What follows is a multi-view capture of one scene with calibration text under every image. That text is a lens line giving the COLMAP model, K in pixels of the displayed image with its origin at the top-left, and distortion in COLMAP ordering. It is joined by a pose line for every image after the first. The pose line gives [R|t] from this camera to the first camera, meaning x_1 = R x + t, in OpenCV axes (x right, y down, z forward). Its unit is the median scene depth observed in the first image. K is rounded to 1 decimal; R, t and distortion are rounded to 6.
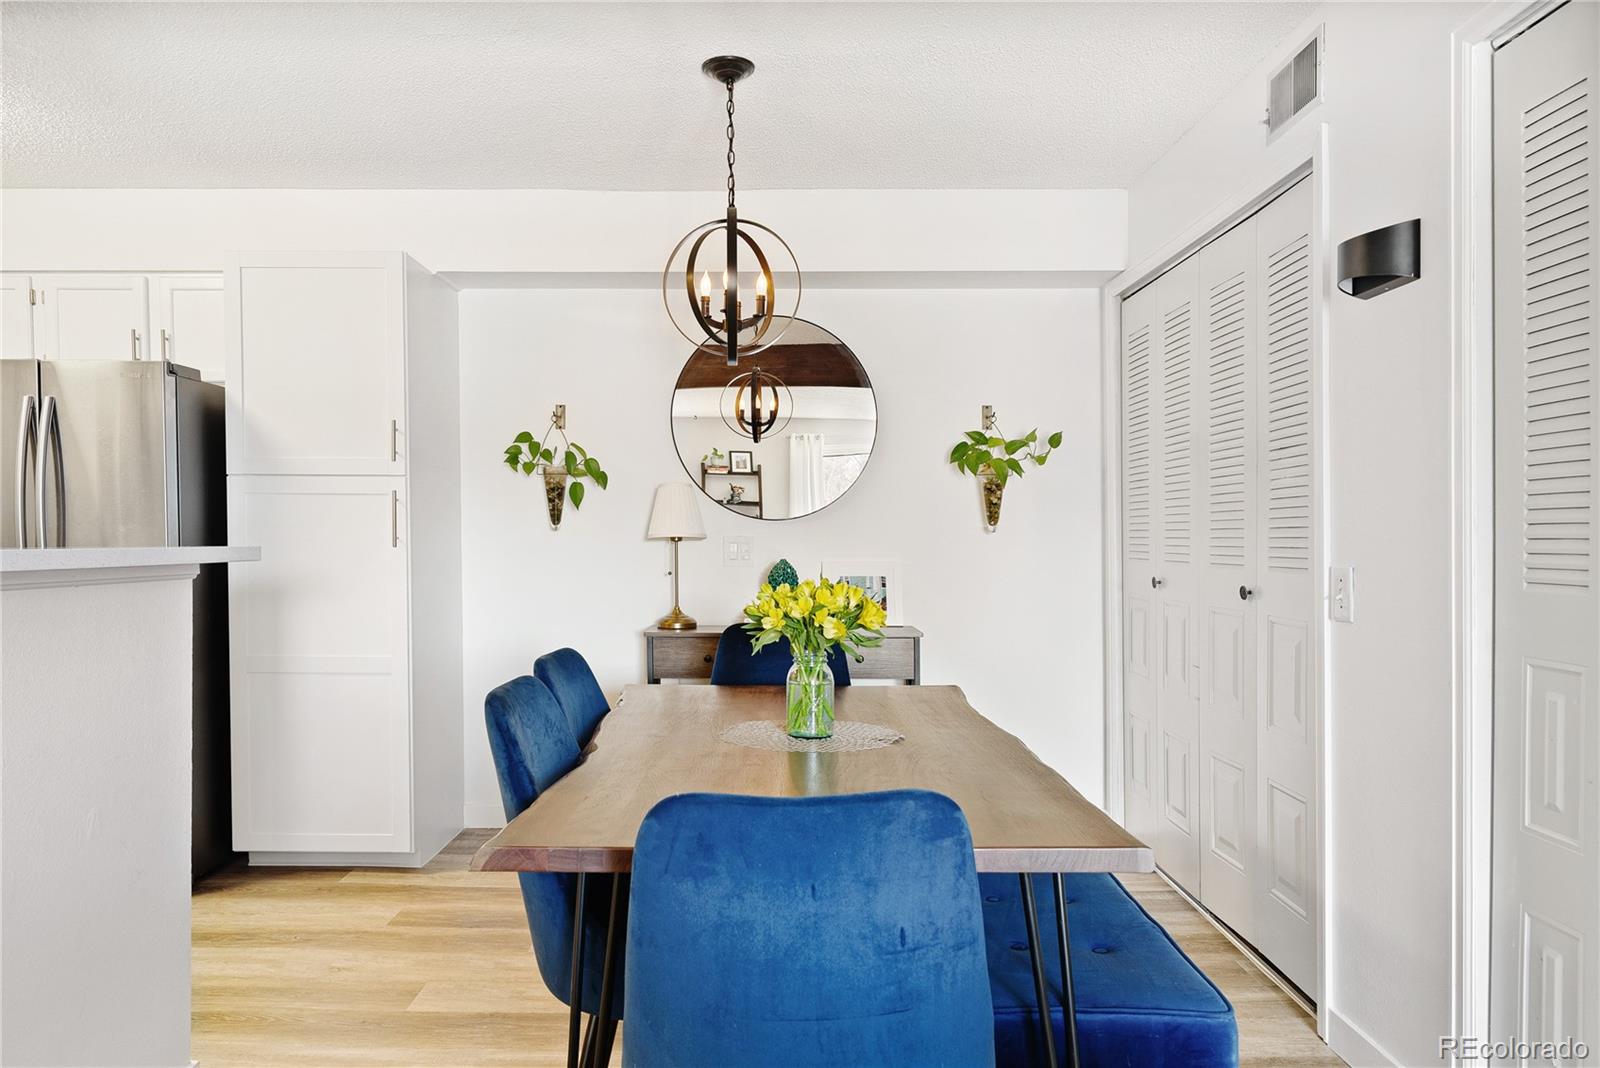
lens RADIAL K [[1093.7, 0, 771.8], [0, 1093.7, 545.4], [0, 0, 1]] dist [0.001952, 0.000172]
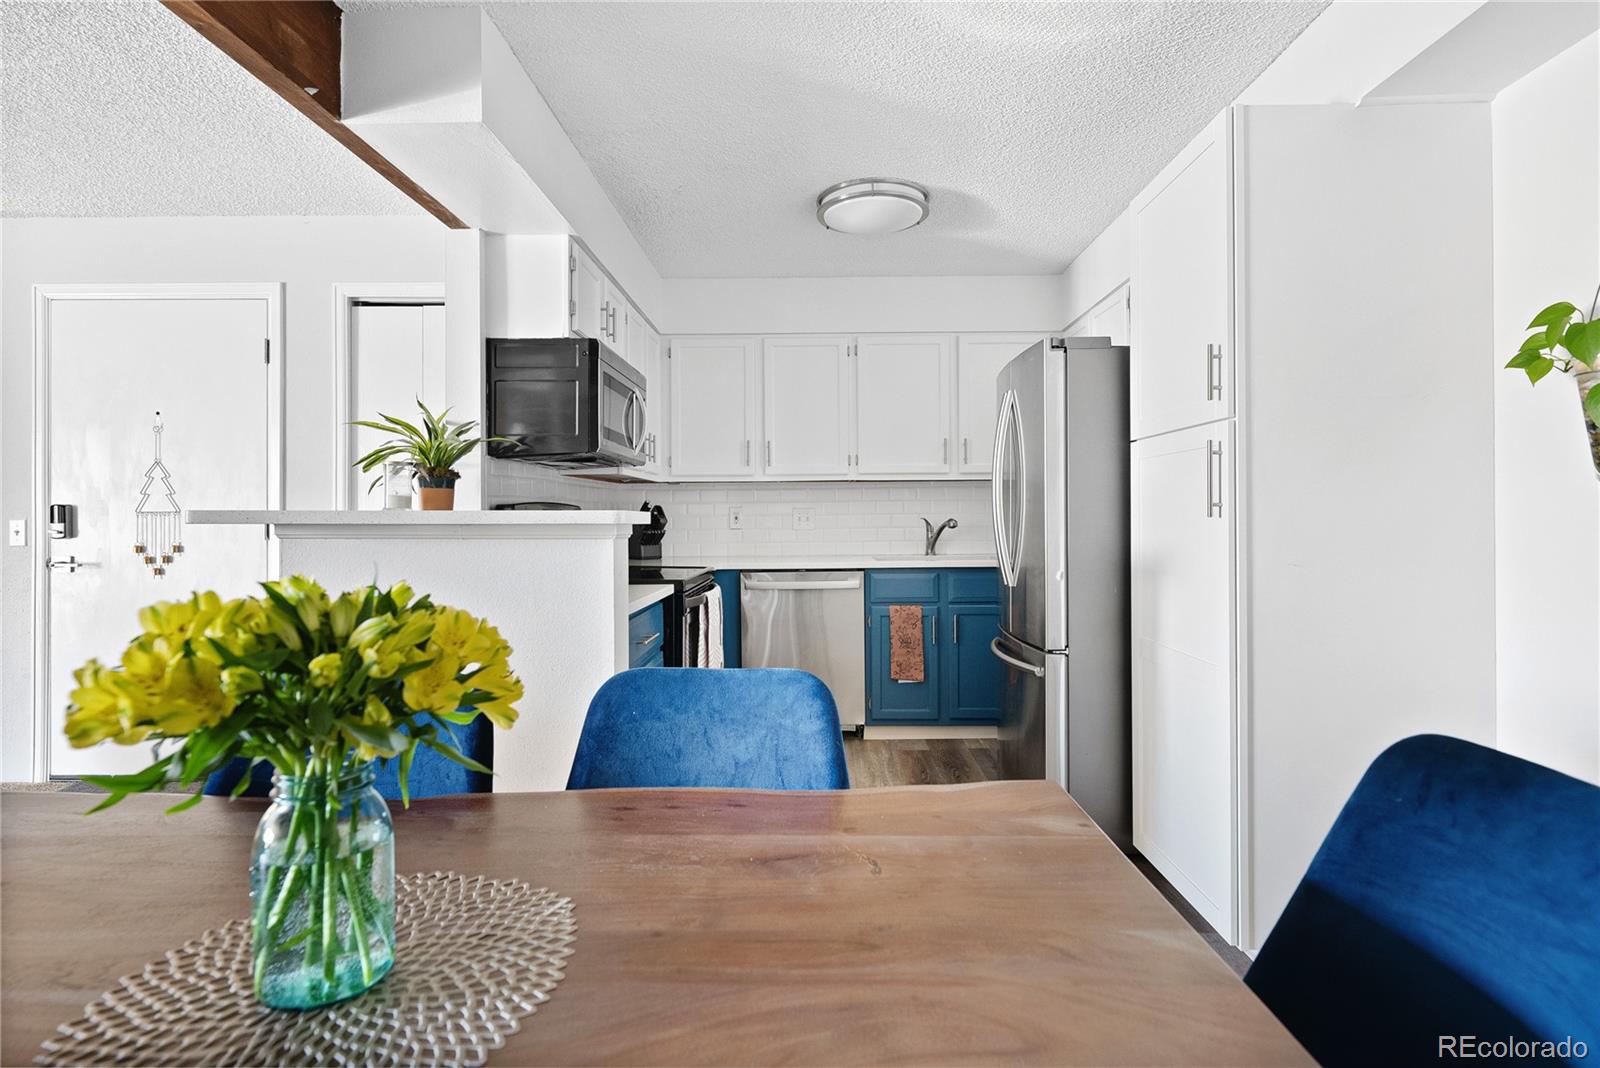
lens RADIAL K [[812.0, 0, 806.0], [0, 812.0, 513.8], [0, 0, 1]] dist [0.001917, 0.000438]
pose [[-0.000518, -0.007859, -0.999969, 0.178649], [-0.004451, 0.999959, -0.007856, 0.004755], [0.999990, 0.004447, -0.000553, 0.643386]]
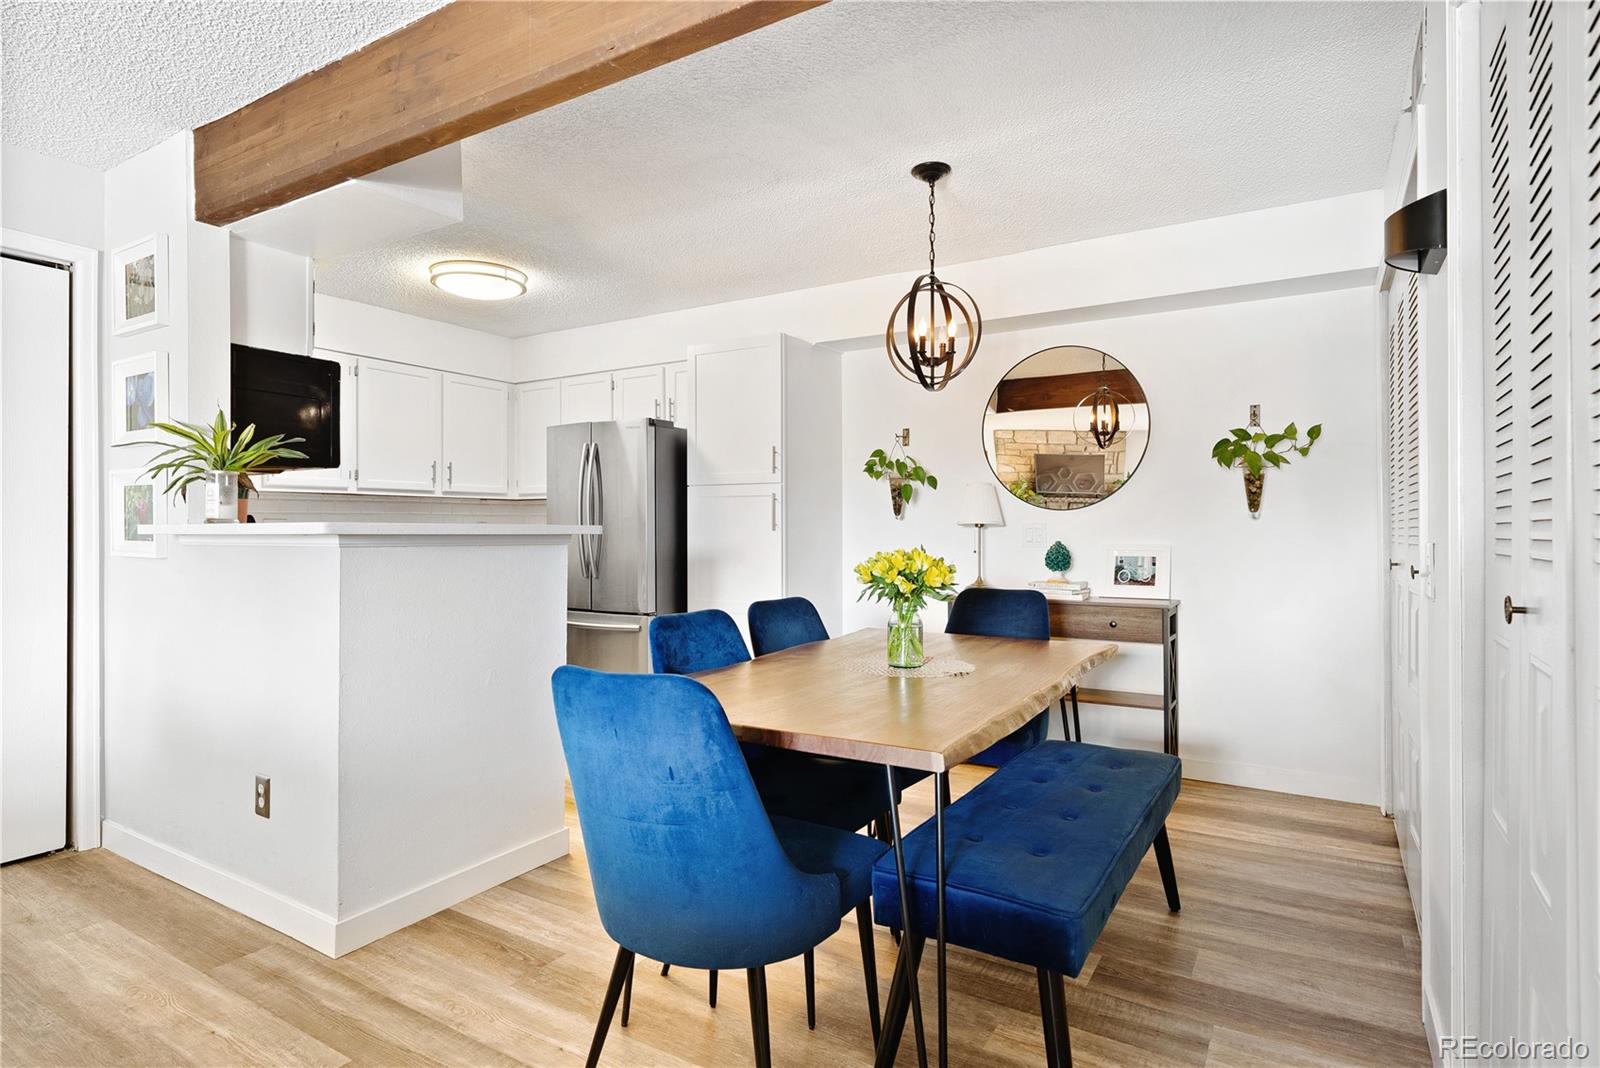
lens RADIAL K [[843.9, 0, 804.3], [0, 843.9, 526.7], [0, 0, 1]] dist [0.002960, -0.000357]
pose [[0.856981, -0.002799, -0.515340, 0.253629], [-0.004425, 0.999908, -0.012789, 0.009535], [0.515329, 0.013241, 0.856890, 0.027426]]
